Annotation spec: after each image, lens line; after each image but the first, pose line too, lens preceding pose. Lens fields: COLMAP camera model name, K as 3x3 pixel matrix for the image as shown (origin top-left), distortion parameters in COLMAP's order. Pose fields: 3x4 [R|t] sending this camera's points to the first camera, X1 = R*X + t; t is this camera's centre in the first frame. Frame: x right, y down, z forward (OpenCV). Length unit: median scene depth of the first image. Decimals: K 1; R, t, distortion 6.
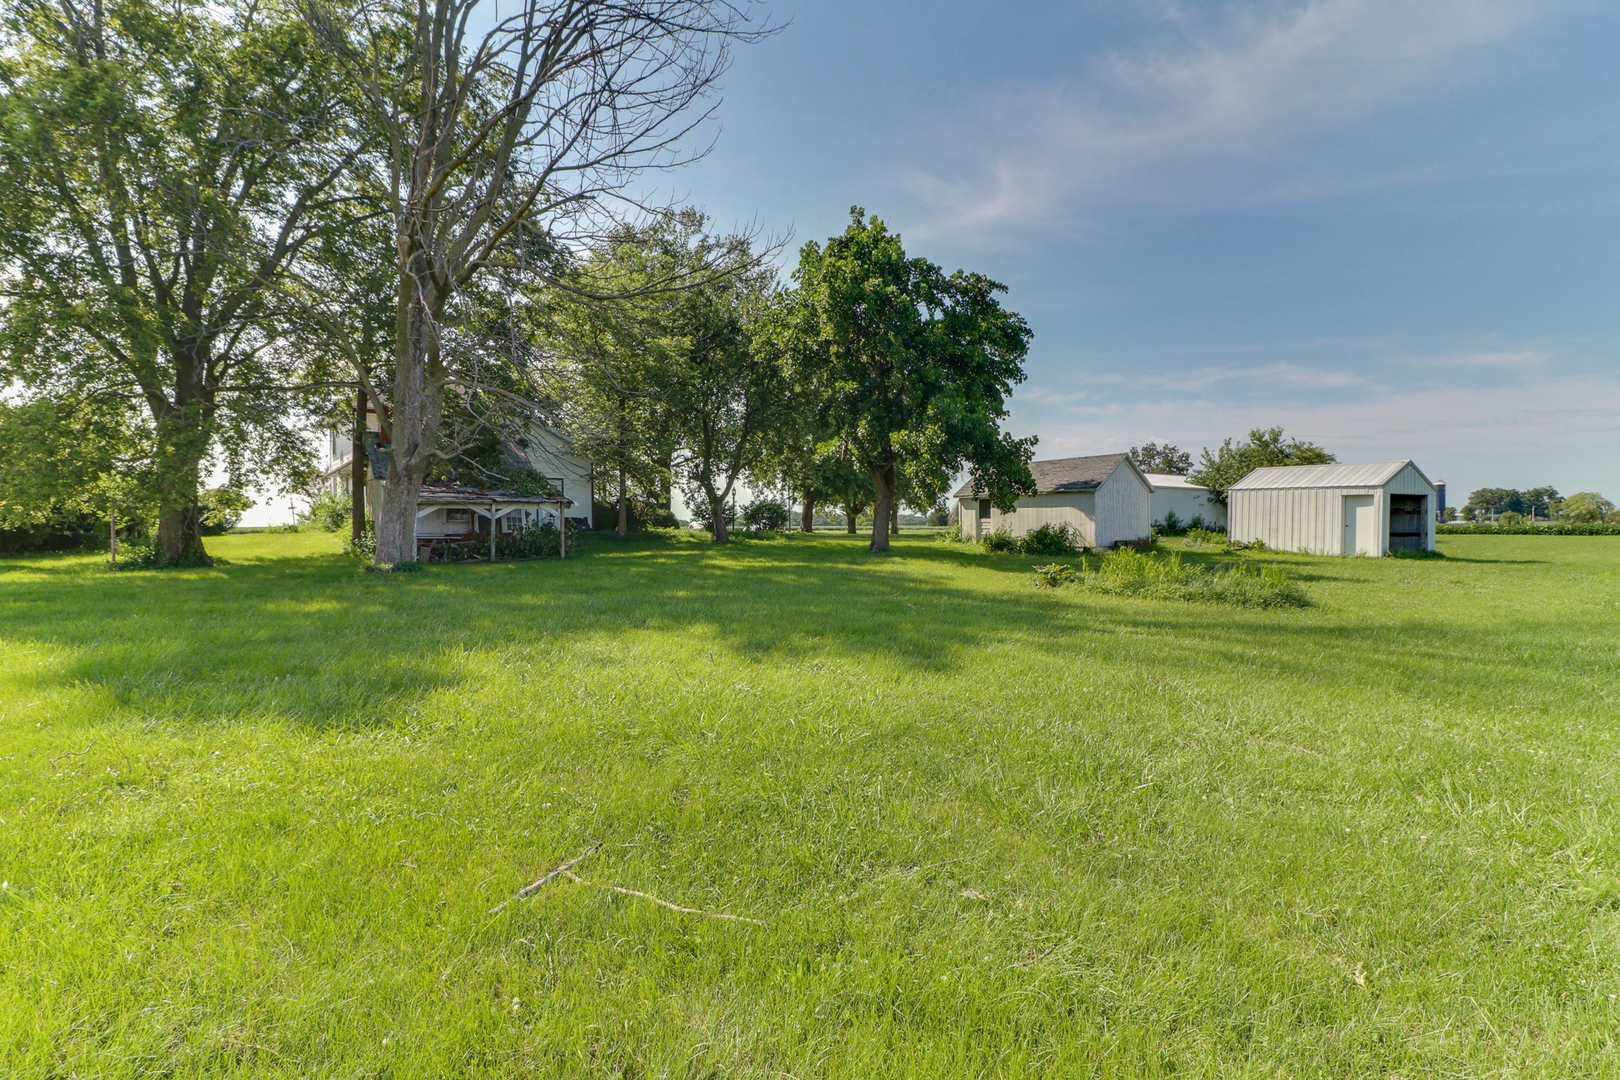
lens RADIAL K [[739.8, 0, 802.8], [0, 739.8, 534.1], [0, 0, 1]] dist [0.022301, -0.014950]
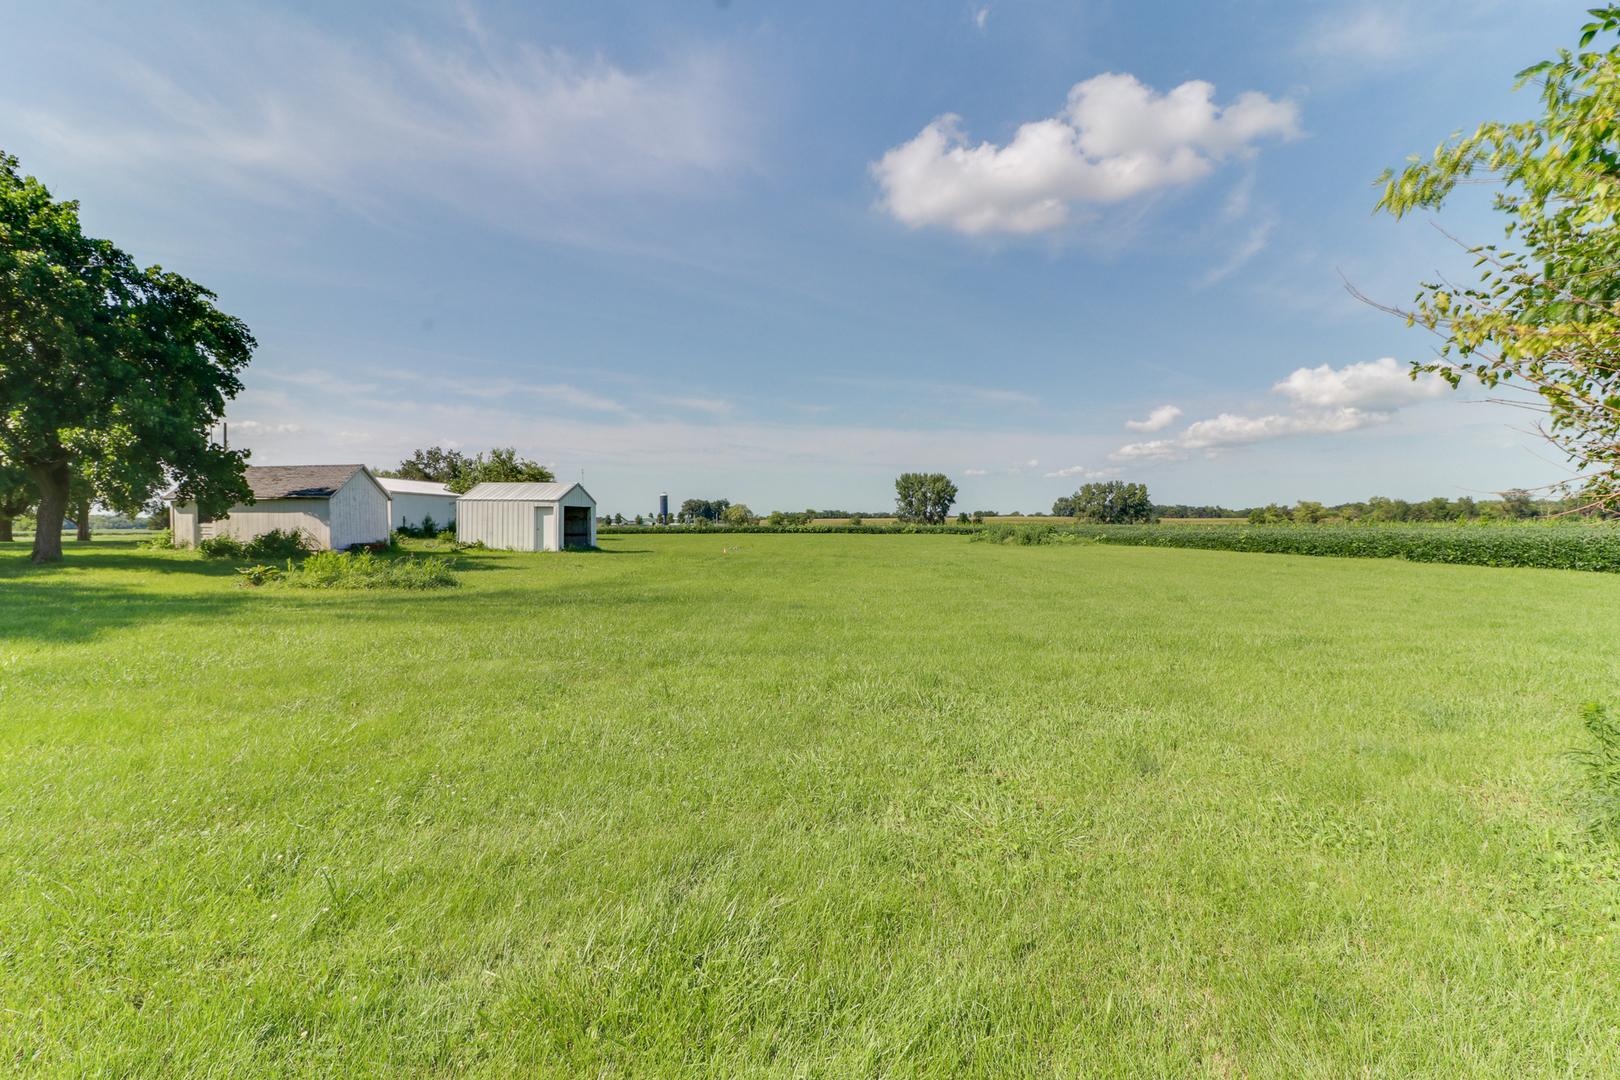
lens RADIAL K [[739.8, 0, 802.8], [0, 739.8, 534.1], [0, 0, 1]] dist [0.022301, -0.014950]
pose [[0.635106, -0.011382, 0.772341, -0.006975], [0.013513, 0.999902, 0.003624, -0.000229], [-0.772307, 0.008135, 0.635198, -0.235907]]
